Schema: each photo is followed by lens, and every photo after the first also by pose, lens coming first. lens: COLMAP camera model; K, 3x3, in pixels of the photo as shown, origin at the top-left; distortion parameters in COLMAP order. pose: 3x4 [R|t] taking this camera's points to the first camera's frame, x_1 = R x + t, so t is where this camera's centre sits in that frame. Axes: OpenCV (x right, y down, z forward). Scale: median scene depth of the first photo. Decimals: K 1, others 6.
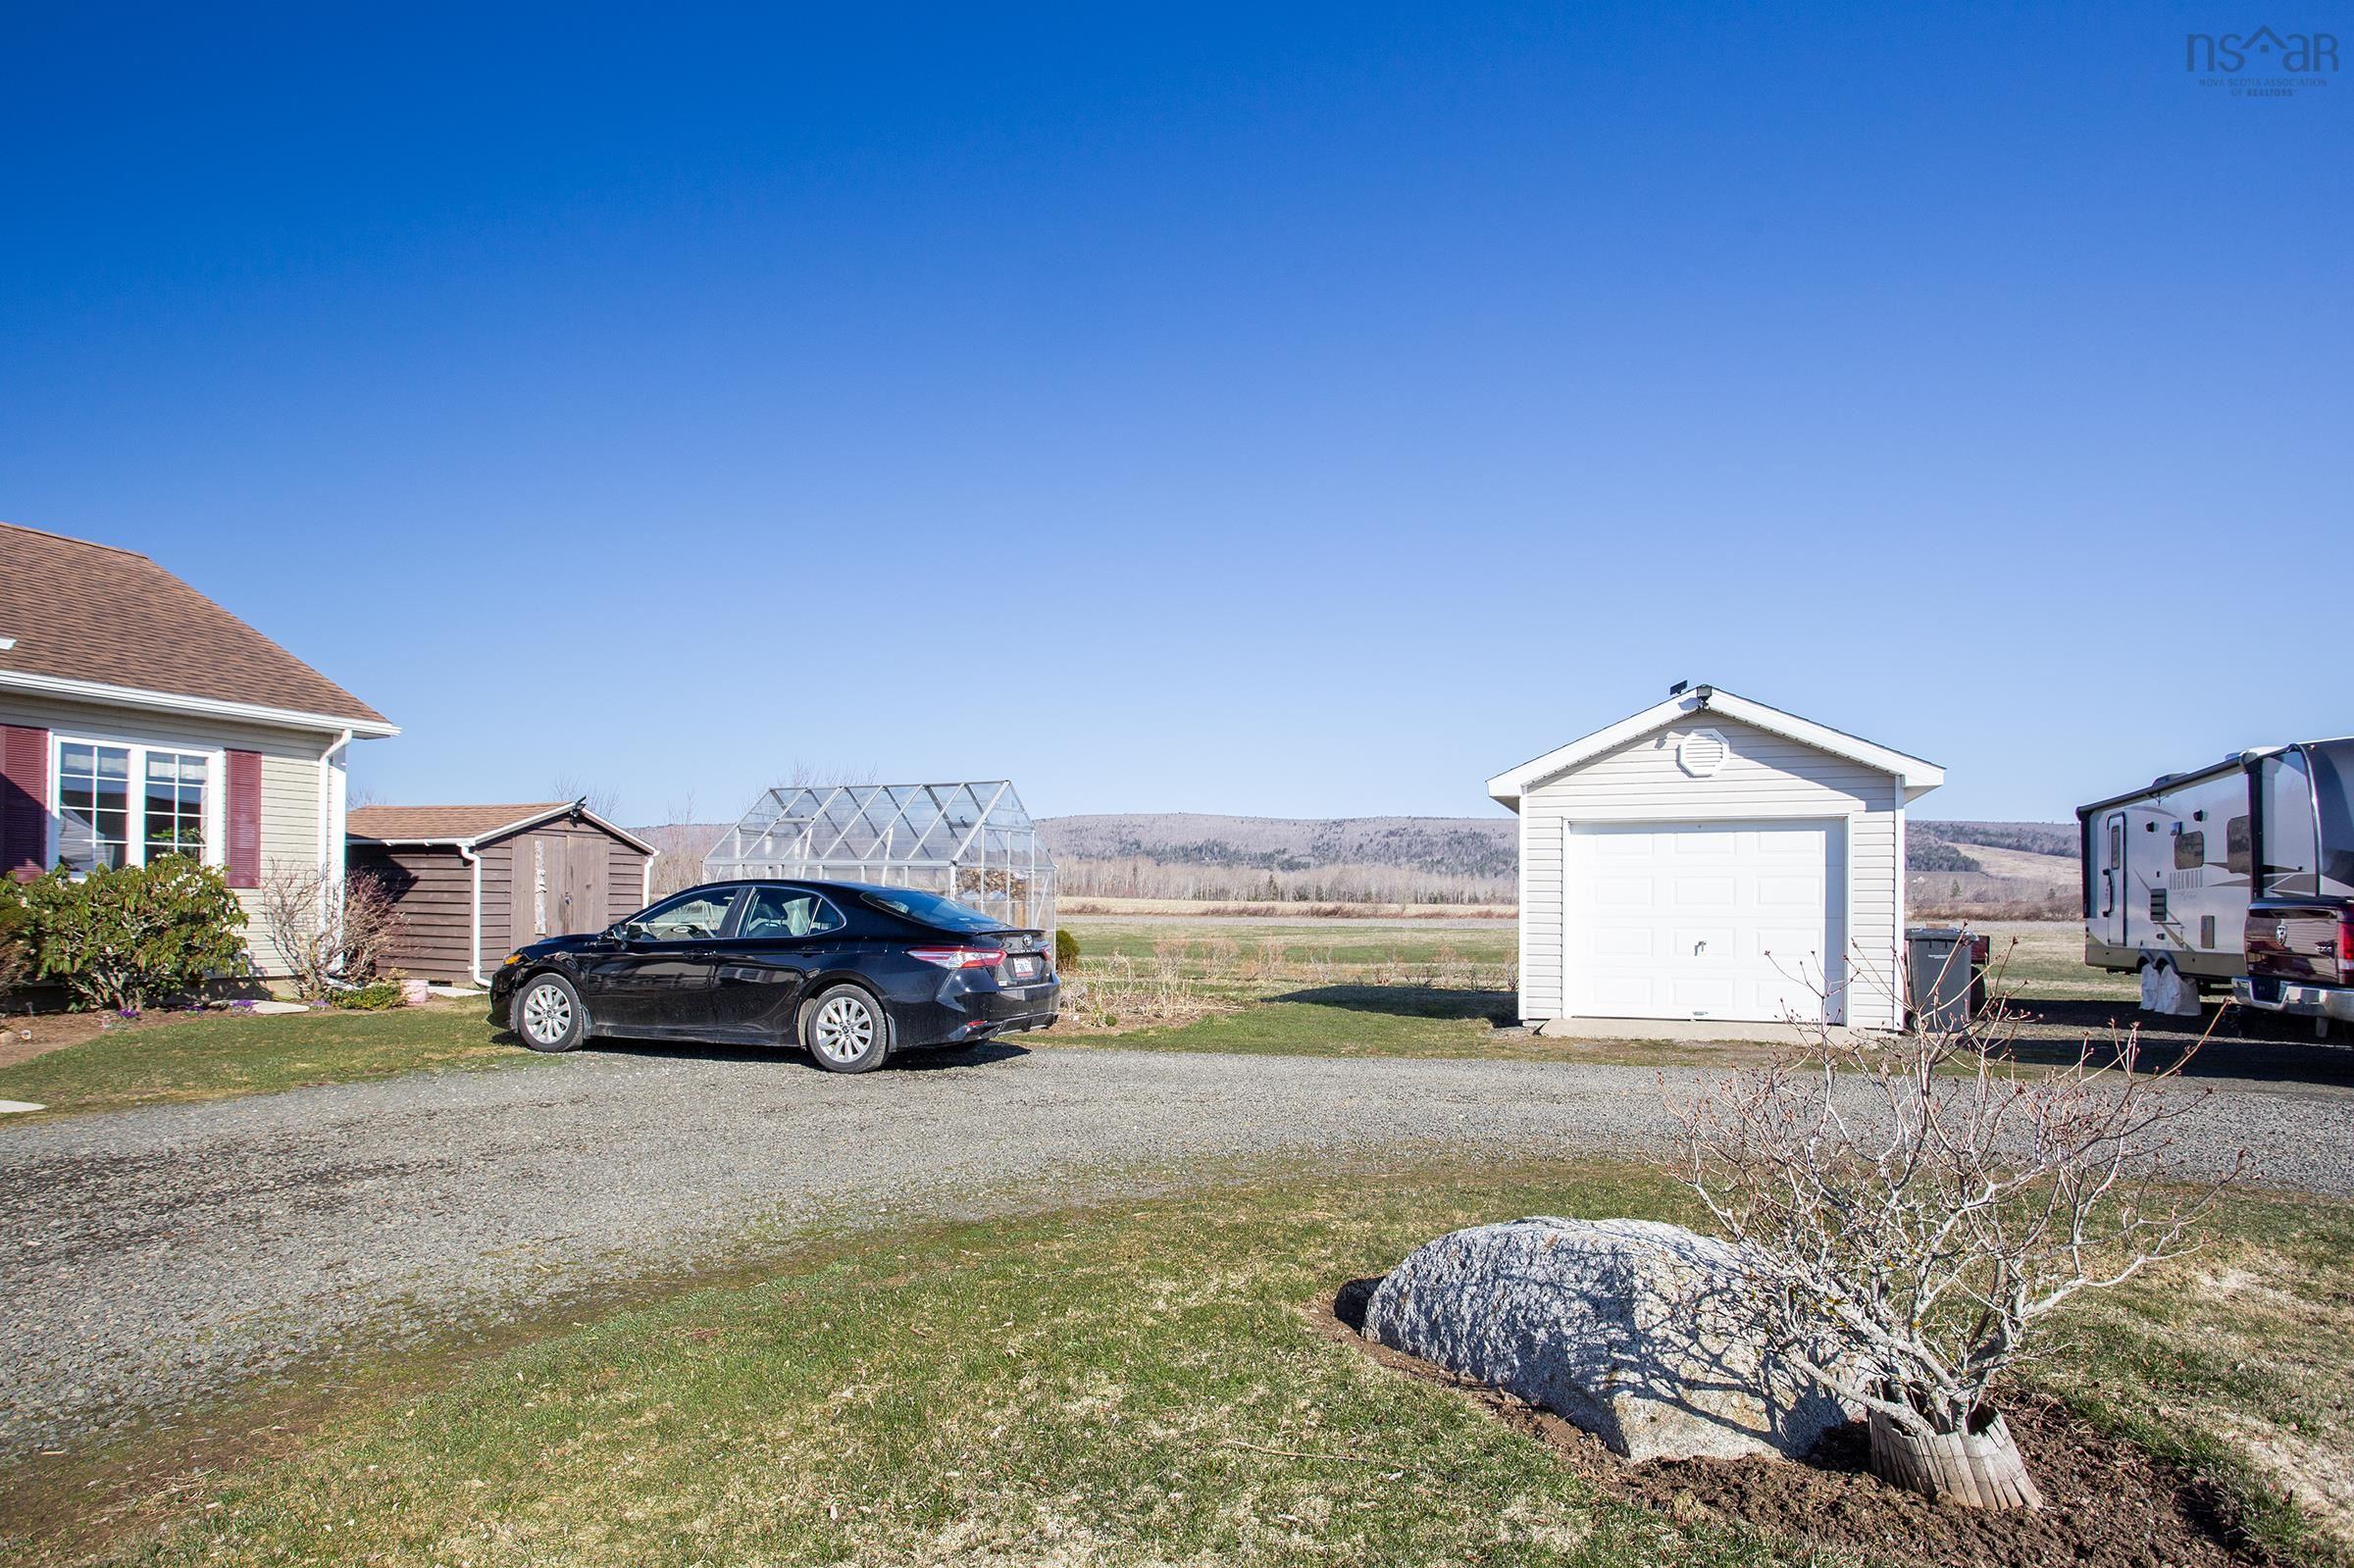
lens RADIAL K [[1300.8, 0, 1177.9], [0, 1300.8, 897.3], [0, 0, 1]] dist [-0.003060, -0.000317]
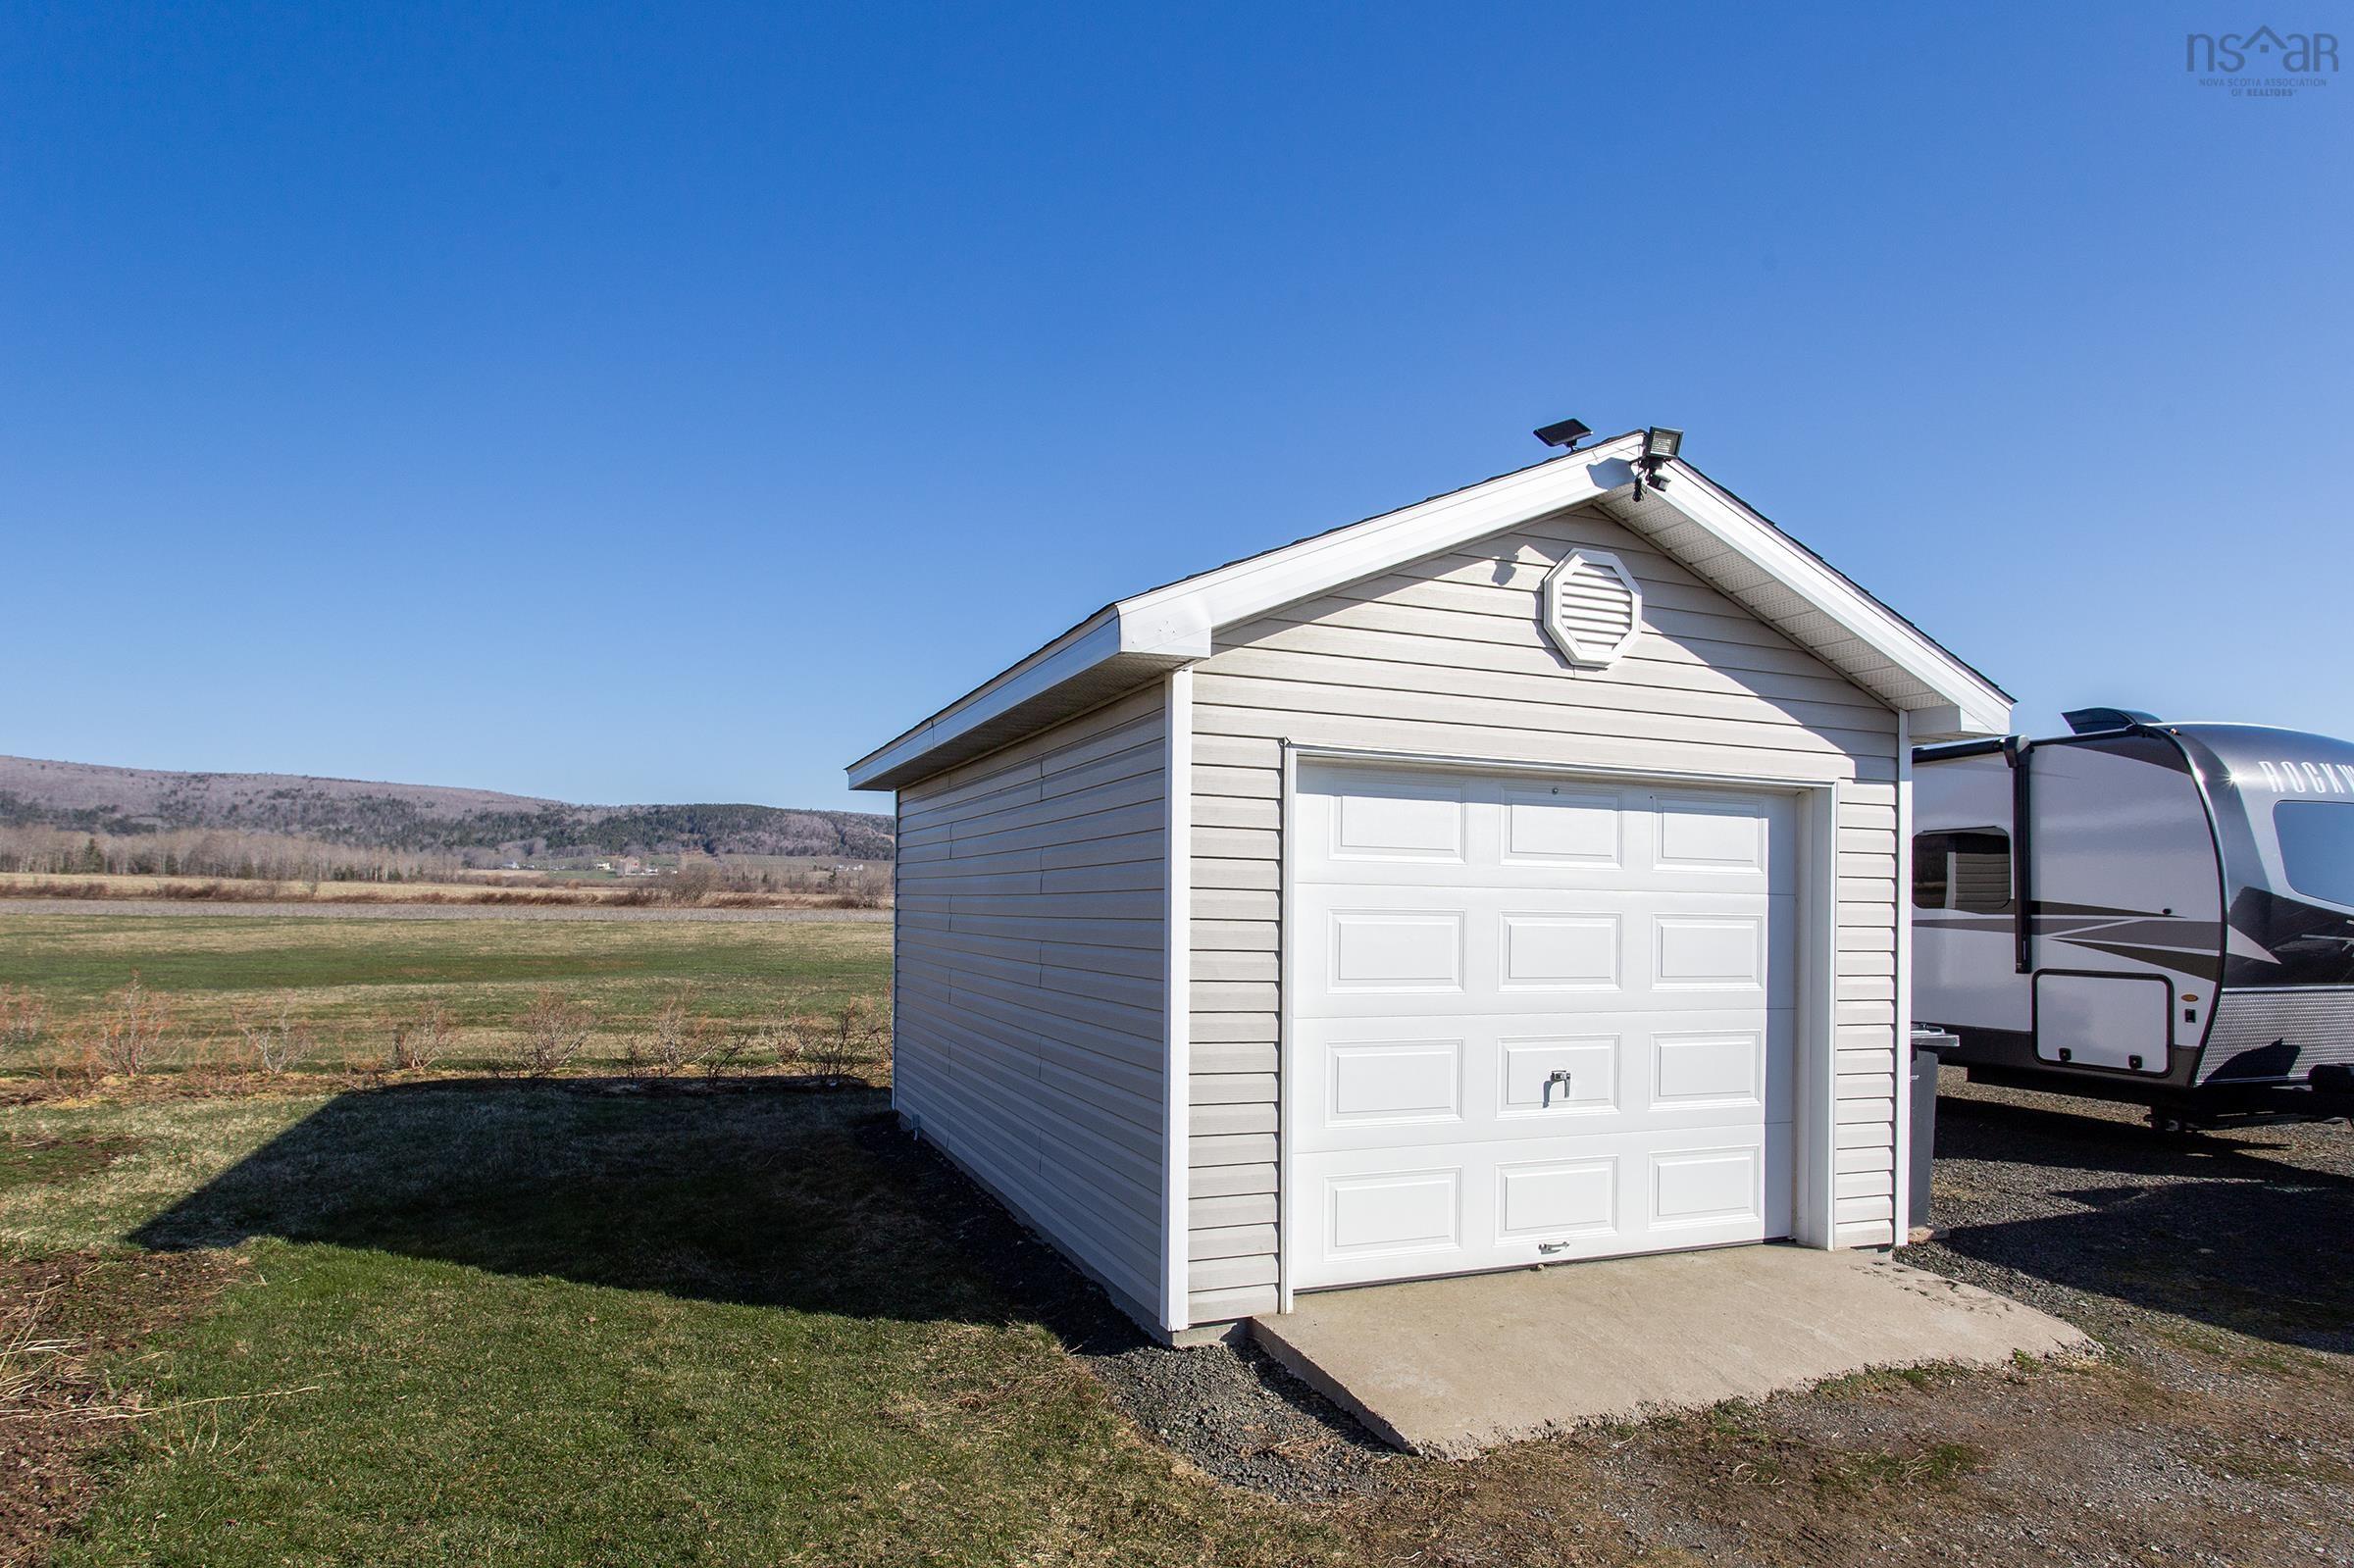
lens RADIAL K [[1300.8, 0, 1177.9], [0, 1300.8, 897.3], [0, 0, 1]] dist [-0.003060, -0.000317]
pose [[0.718753, 0.009683, 0.695198, 0.028816], [-0.019697, 0.999785, 0.006439, -0.020049], [-0.694986, -0.018322, 0.718790, 0.733796]]
